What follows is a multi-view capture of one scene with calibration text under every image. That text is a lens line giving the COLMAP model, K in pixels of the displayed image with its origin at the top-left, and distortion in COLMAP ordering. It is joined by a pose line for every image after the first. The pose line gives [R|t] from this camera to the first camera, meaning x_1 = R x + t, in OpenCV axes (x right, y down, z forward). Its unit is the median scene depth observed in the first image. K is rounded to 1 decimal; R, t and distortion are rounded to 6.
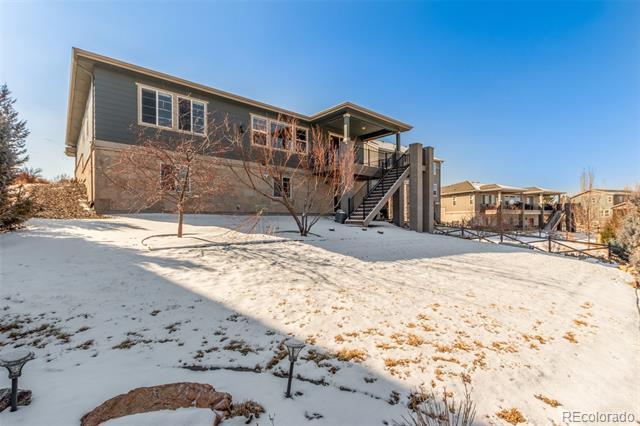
lens RADIAL K [[288.0, 0, 319.4], [0, 288.0, 213.2], [0, 0, 1]] dist [0.003419, 0.000507]
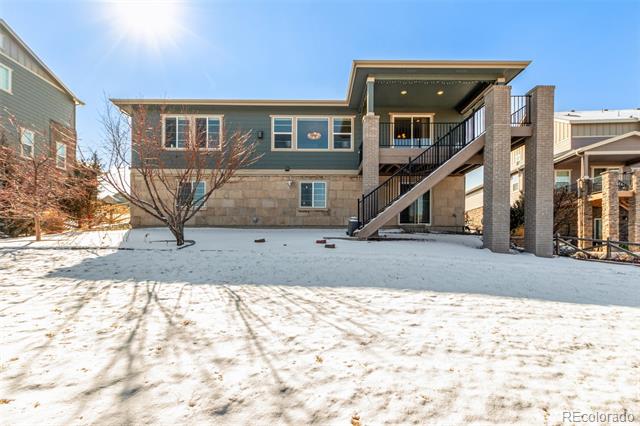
lens RADIAL K [[288.0, 0, 330.0], [0, 288.0, 236.1], [0, 0, 1]] dist [0.003419, 0.000507]
pose [[0.758623, 0.009386, -0.651463, 0.516066], [0.009351, 0.999636, 0.025291, 0.011271], [0.651463, -0.025279, 0.758259, 0.445765]]
